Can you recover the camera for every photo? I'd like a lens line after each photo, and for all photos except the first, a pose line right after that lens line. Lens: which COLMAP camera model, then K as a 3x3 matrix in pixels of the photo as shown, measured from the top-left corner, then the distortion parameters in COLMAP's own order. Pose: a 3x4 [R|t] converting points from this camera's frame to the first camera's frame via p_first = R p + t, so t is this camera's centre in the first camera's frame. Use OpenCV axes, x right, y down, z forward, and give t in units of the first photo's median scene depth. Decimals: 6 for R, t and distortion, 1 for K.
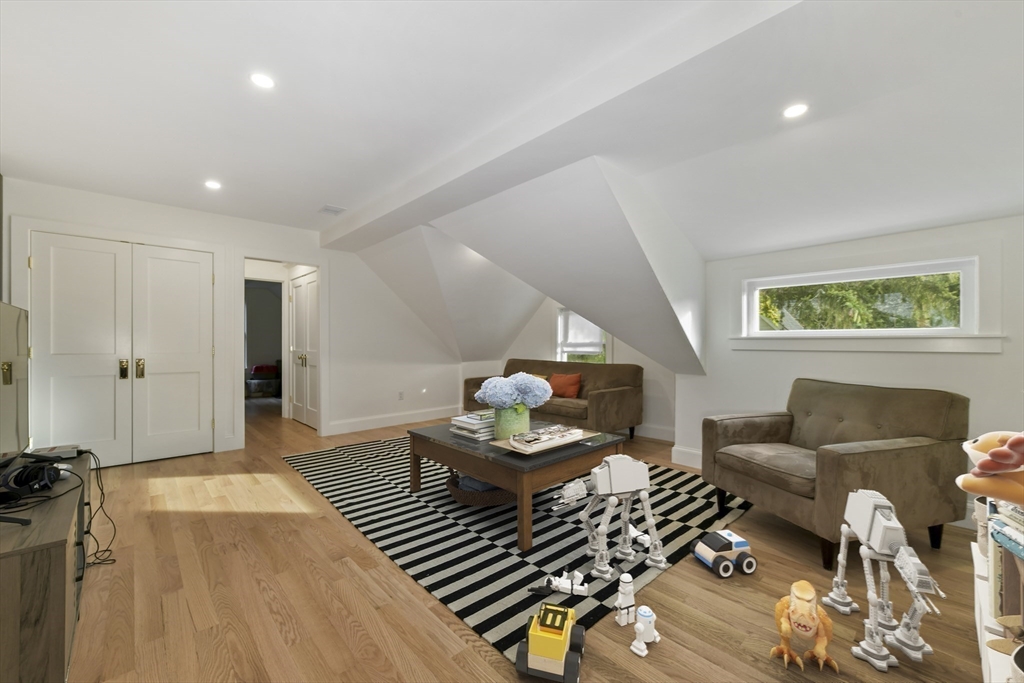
lens RADIAL K [[420.4, 0, 517.7], [0, 420.4, 346.6], [0, 0, 1]] dist [0.002220, 0.000140]
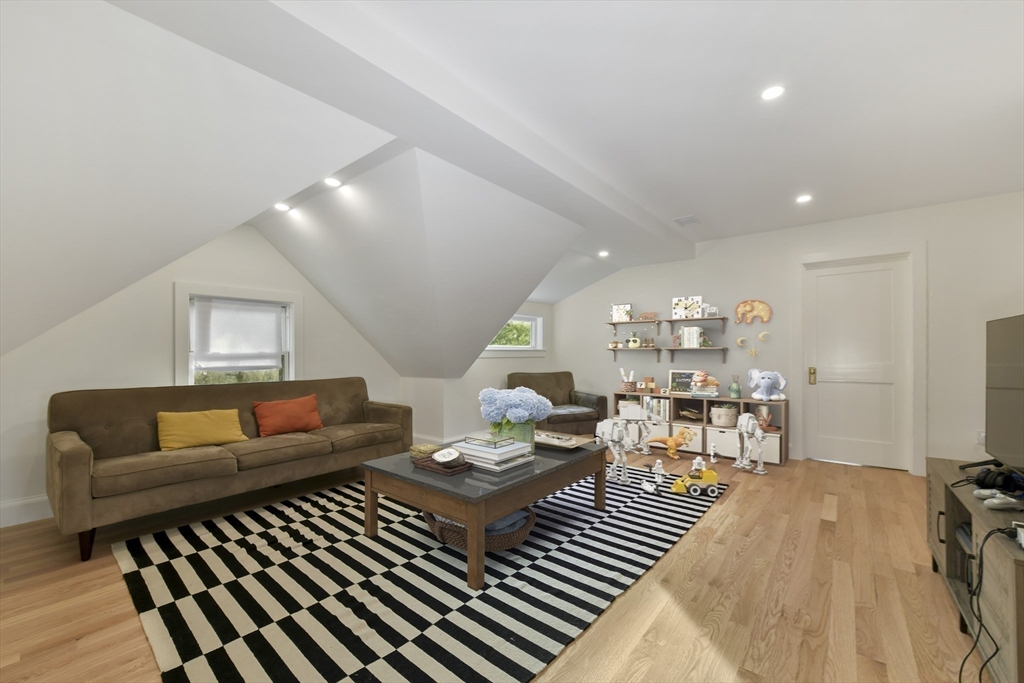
lens RADIAL K [[420.4, 0, 517.7], [0, 420.4, 346.6], [0, 0, 1]] dist [0.002220, 0.000140]
pose [[-0.168533, 0.018413, 0.985524, -1.282808], [0.009250, 0.999811, -0.017098, -0.010417], [-0.985653, 0.006234, -0.168672, 1.513217]]
